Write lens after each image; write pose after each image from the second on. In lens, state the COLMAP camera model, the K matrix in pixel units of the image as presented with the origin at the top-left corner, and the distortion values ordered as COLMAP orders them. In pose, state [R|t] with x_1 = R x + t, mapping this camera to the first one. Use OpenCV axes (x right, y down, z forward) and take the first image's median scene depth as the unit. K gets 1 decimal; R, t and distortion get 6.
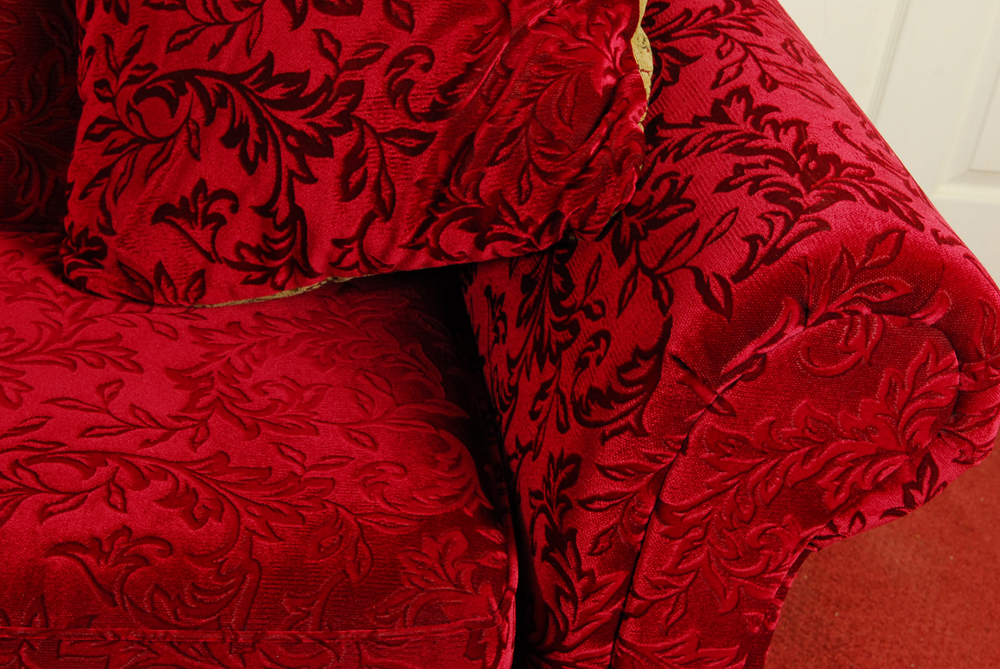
lens RADIAL K [[1974.9, 0, 500.0], [0, 1974.9, 334.5], [0, 0, 1]] dist [0.014513, -0.029966]
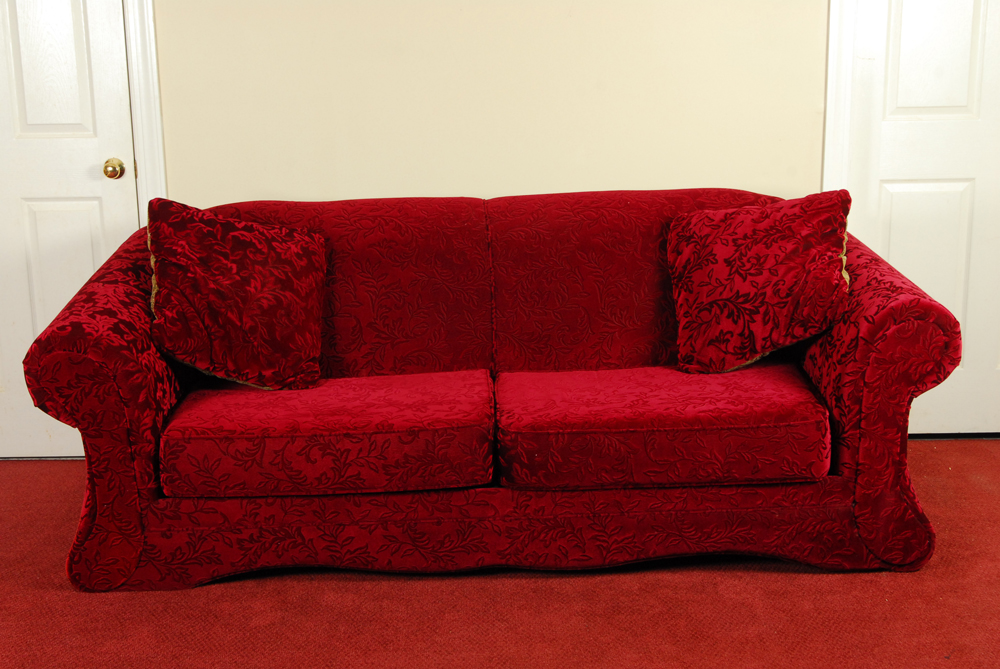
lens RADIAL K [[1586.0, 0, 500.0], [0, 1586.0, 334.5], [0, 0, 1]] dist [0.063199, -0.004341]
pose [[0.975461, -0.132404, -0.175915, -0.043779], [0.076268, 0.952710, -0.294154, 0.759651], [0.206543, 0.273519, 0.939429, -1.786444]]
